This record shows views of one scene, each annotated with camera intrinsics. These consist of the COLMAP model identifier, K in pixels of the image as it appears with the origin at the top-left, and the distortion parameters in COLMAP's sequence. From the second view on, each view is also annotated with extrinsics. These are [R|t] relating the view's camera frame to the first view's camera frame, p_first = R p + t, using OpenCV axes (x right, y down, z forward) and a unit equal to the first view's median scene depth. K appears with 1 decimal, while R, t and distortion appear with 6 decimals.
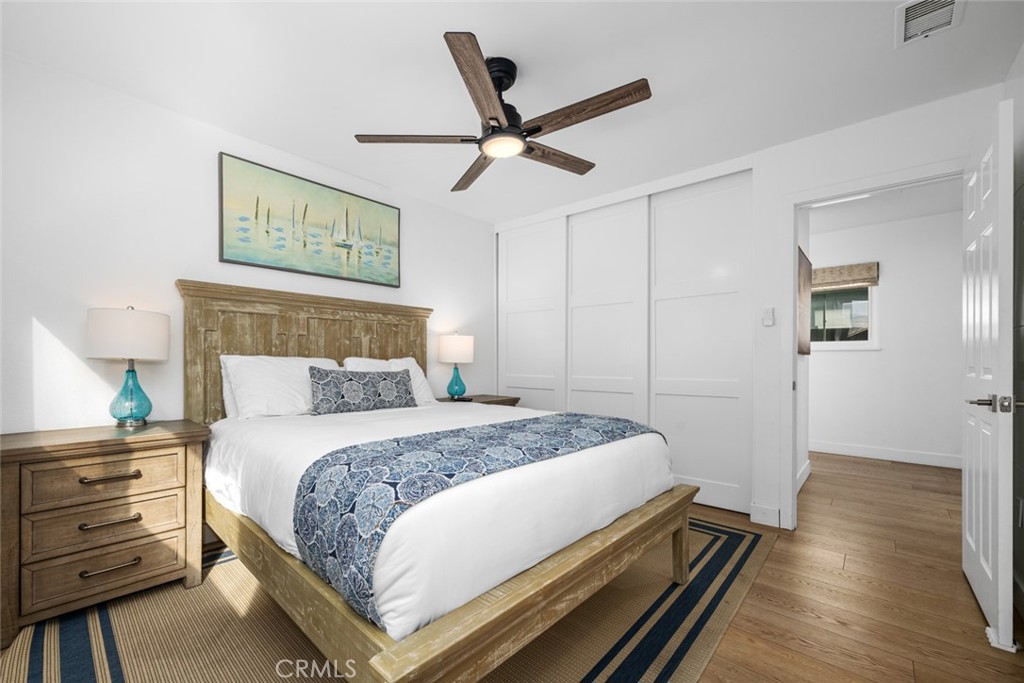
lens RADIAL K [[411.7, 0, 512.7], [0, 411.7, 359.8], [0, 0, 1]] dist [-0.000212, 0.000004]
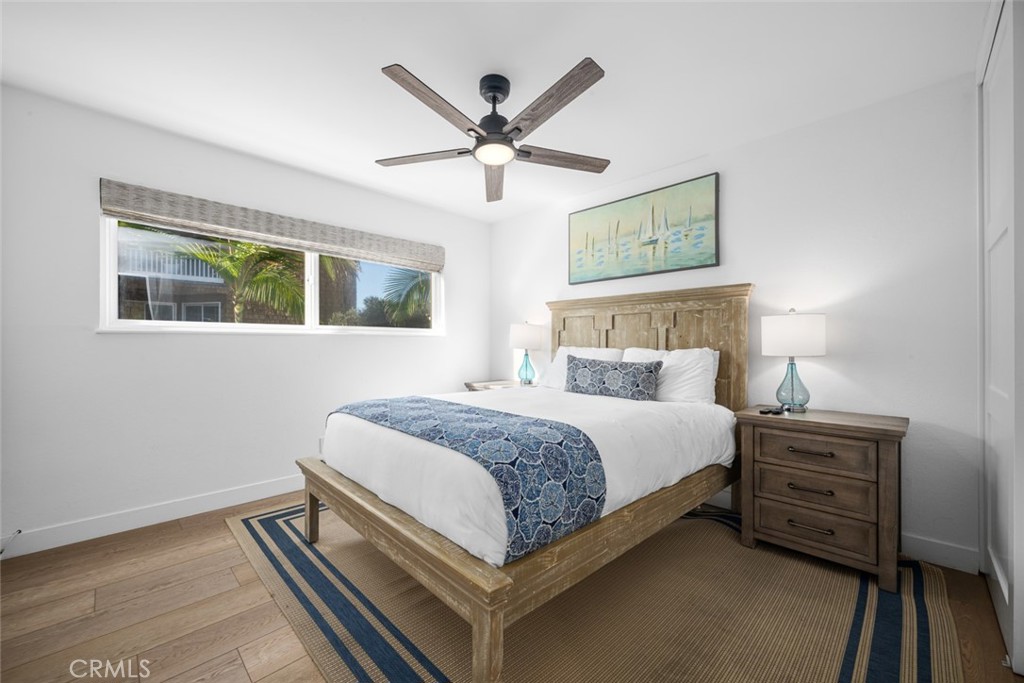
lens RADIAL K [[405.7, 0, 506.0], [0, 405.7, 340.2], [0, 0, 1]] dist [0.000050, 0.000087]
pose [[-0.069534, -0.021218, -0.997354, 0.651640], [-0.009704, 0.999741, -0.020592, -0.001059], [0.997532, 0.008247, -0.069722, 0.706273]]
